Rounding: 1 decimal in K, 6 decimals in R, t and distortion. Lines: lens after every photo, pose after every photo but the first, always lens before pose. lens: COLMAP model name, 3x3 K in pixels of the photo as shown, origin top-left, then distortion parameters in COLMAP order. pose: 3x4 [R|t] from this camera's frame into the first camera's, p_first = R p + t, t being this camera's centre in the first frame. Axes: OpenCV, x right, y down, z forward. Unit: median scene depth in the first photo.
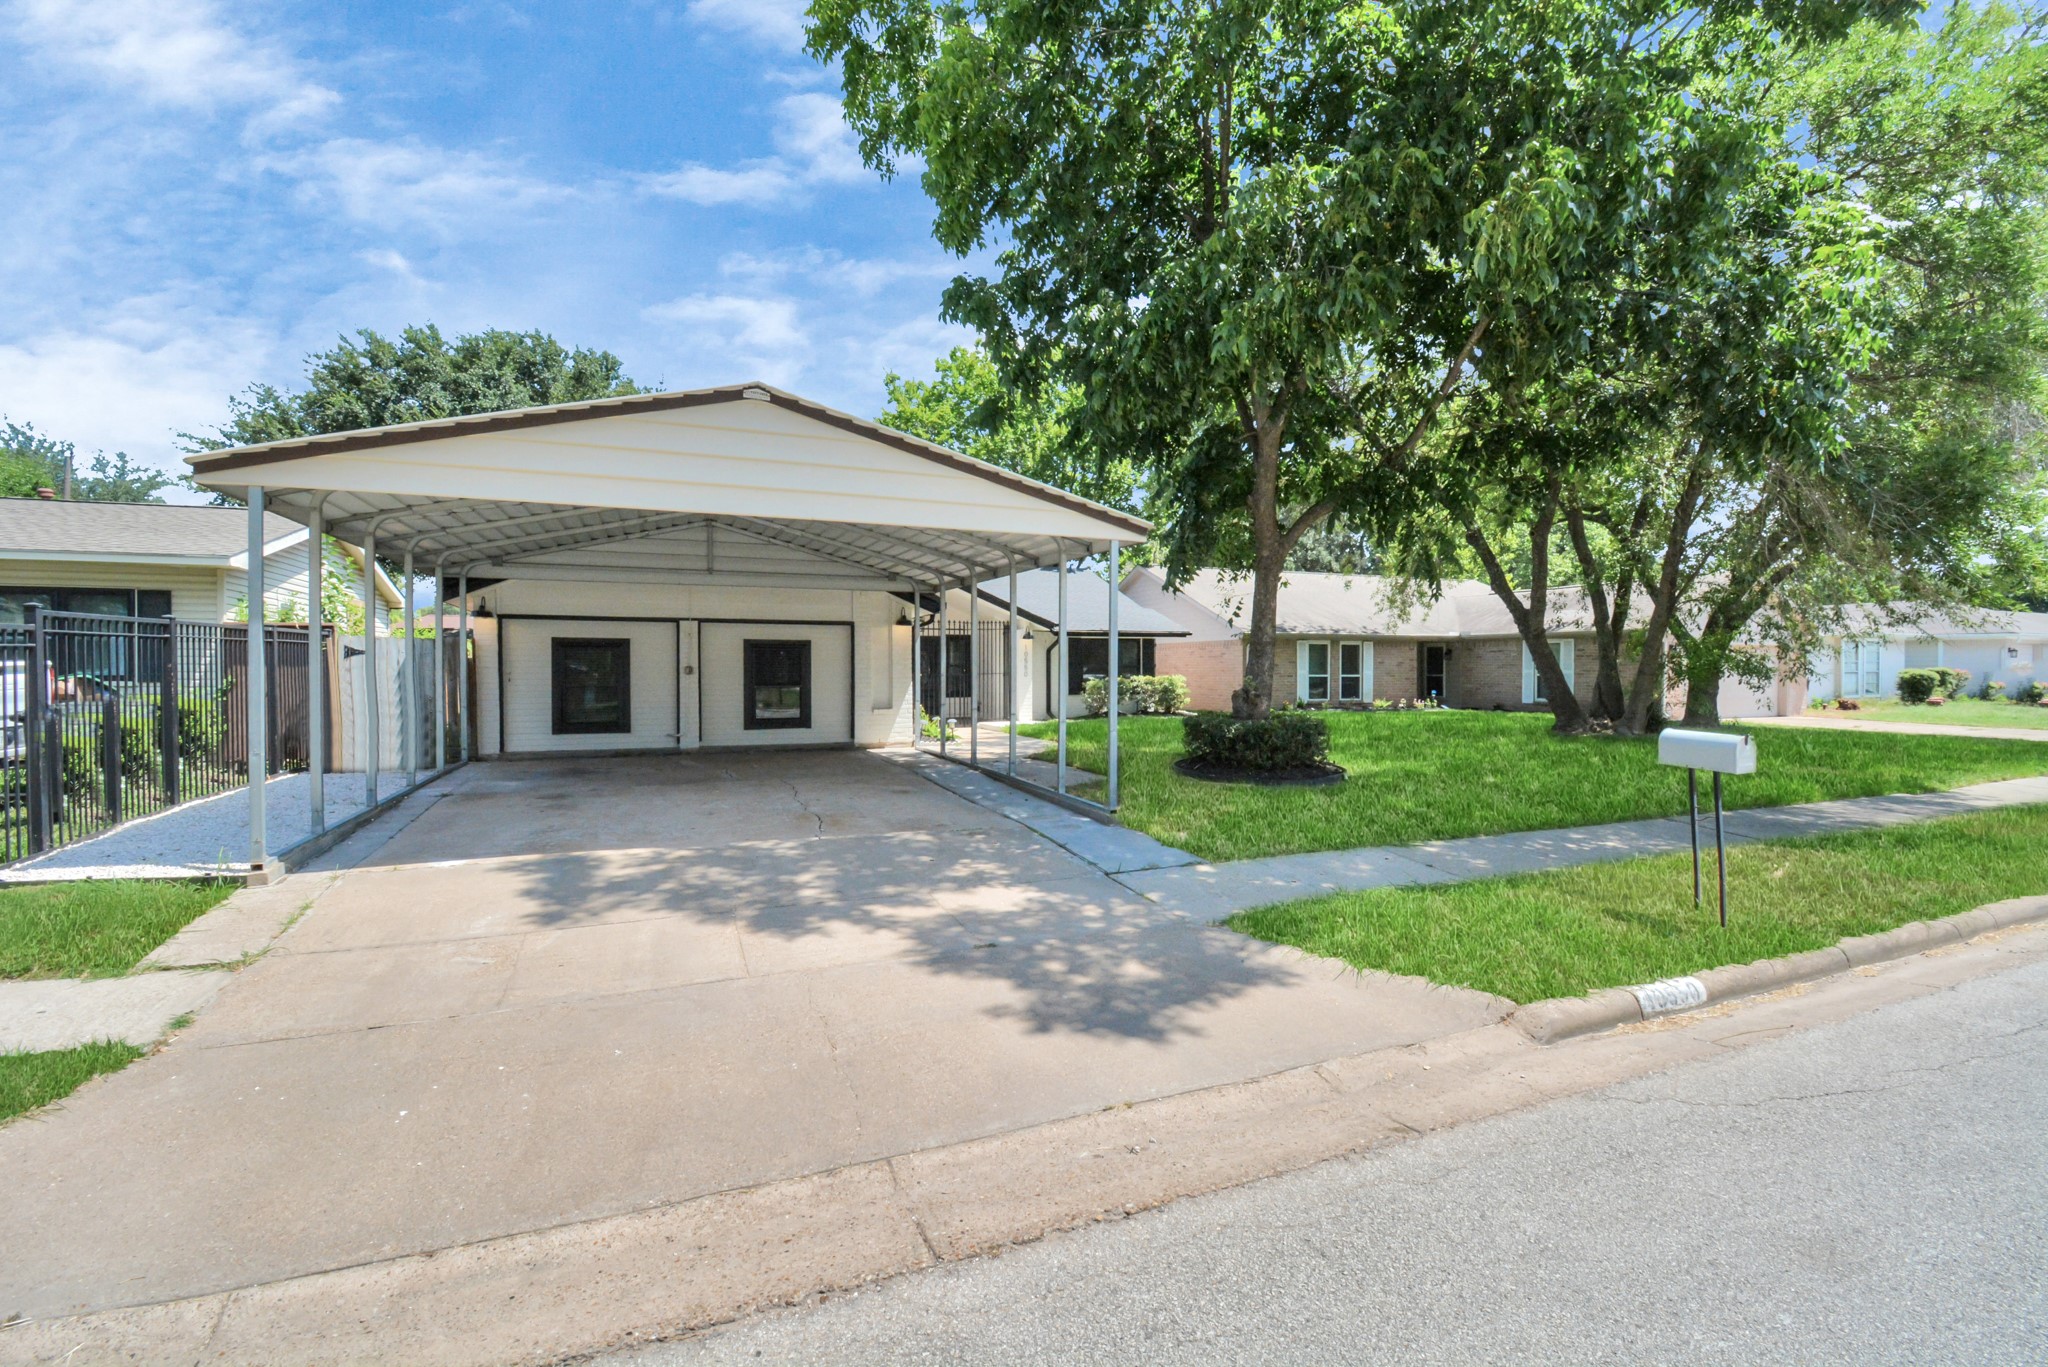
lens RADIAL K [[944.1, 0, 1052.4], [0, 944.1, 678.0], [0, 0, 1]] dist [-0.006339, -0.009101]
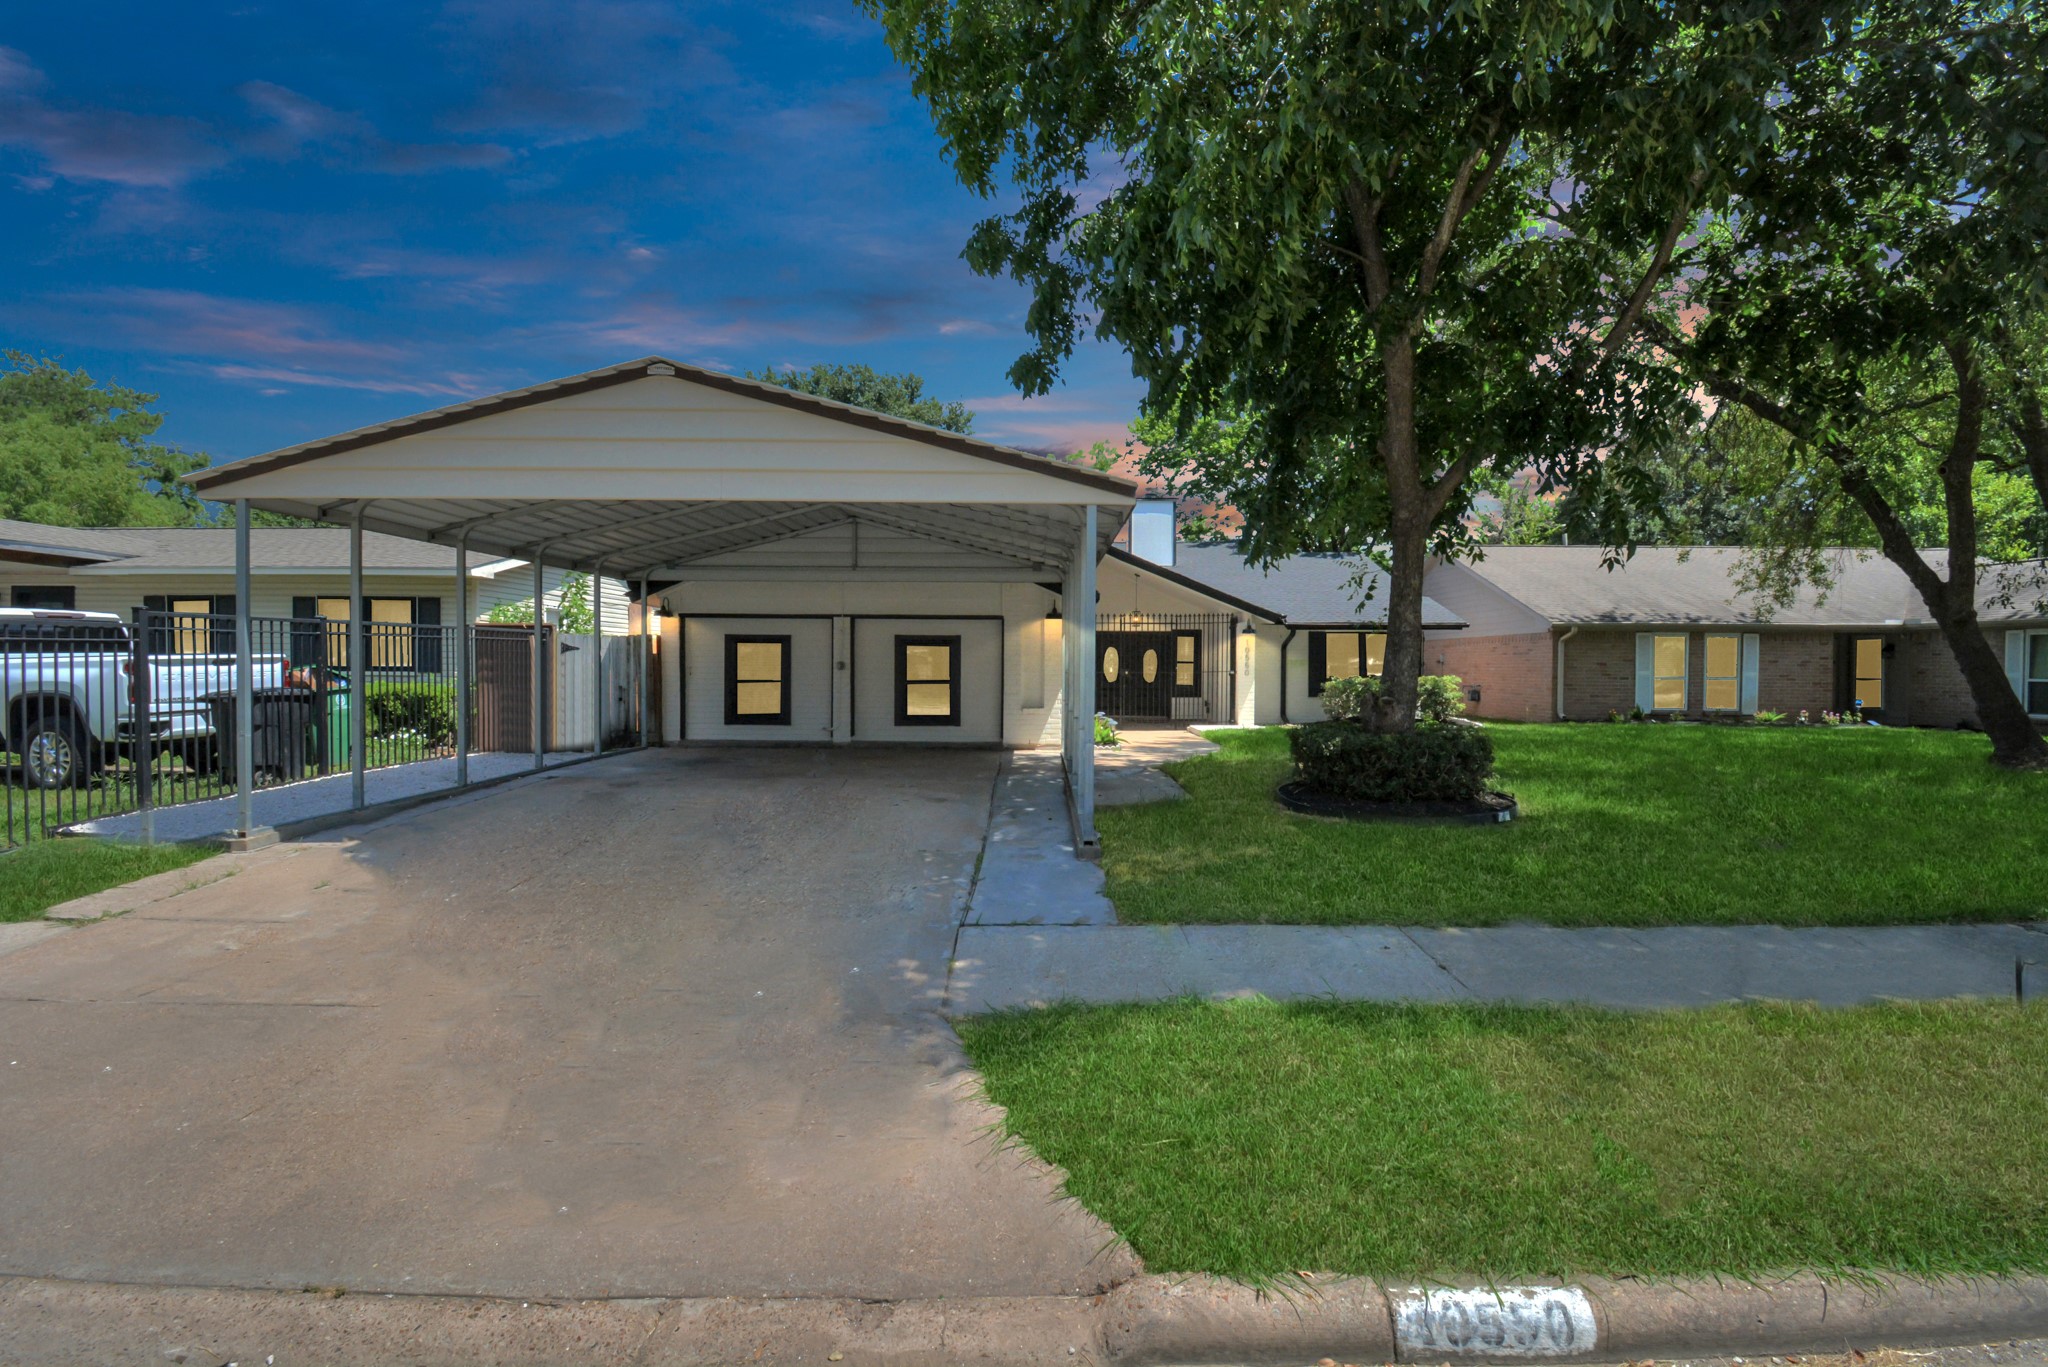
lens RADIAL K [[944.1, 0, 1039.0], [0, 944.1, 671.6], [0, 0, 1]] dist [-0.006339, -0.009101]
pose [[0.917216, 0.007084, -0.398328, 0.226351], [-0.009361, 0.999949, -0.003772, -0.000012], [0.398281, 0.007189, 0.917235, 0.161295]]
